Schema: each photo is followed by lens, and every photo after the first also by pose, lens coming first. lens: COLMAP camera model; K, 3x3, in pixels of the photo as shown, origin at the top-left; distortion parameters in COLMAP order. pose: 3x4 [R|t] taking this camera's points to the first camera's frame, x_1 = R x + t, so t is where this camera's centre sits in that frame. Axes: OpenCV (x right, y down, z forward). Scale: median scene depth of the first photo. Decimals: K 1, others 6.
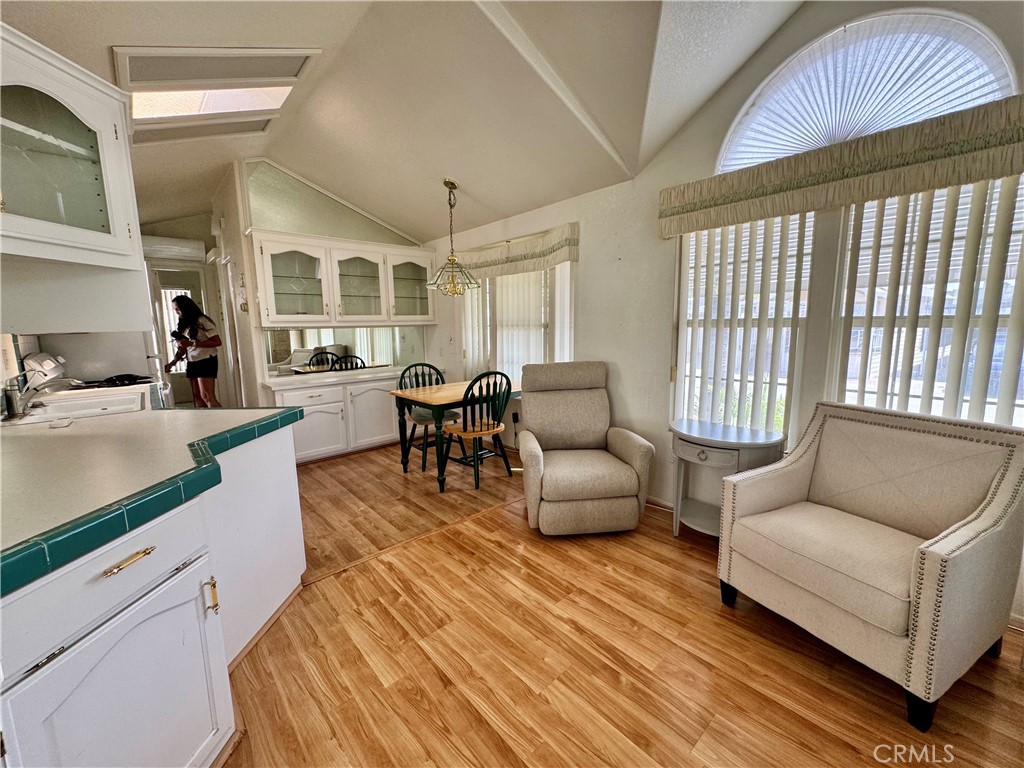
lens RADIAL K [[401.4, 0, 513.1], [0, 401.4, 379.8], [0, 0, 1]] dist [0.000384, 0.000227]
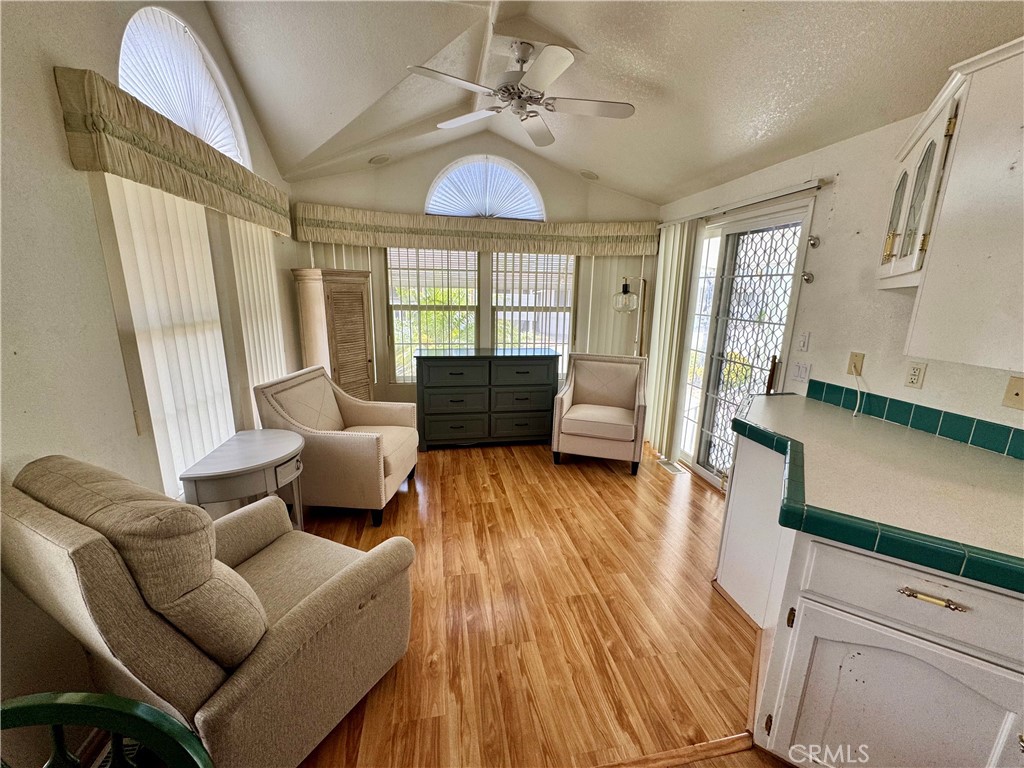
lens RADIAL K [[401.4, 0, 510.5], [0, 401.4, 383.5], [0, 0, 1]] dist [0.000384, 0.000227]
pose [[-0.844031, -0.122854, 0.522033, -0.442374], [0.067824, 0.941139, 0.331144, -0.282189], [-0.531988, 0.314902, -0.786019, 1.480660]]
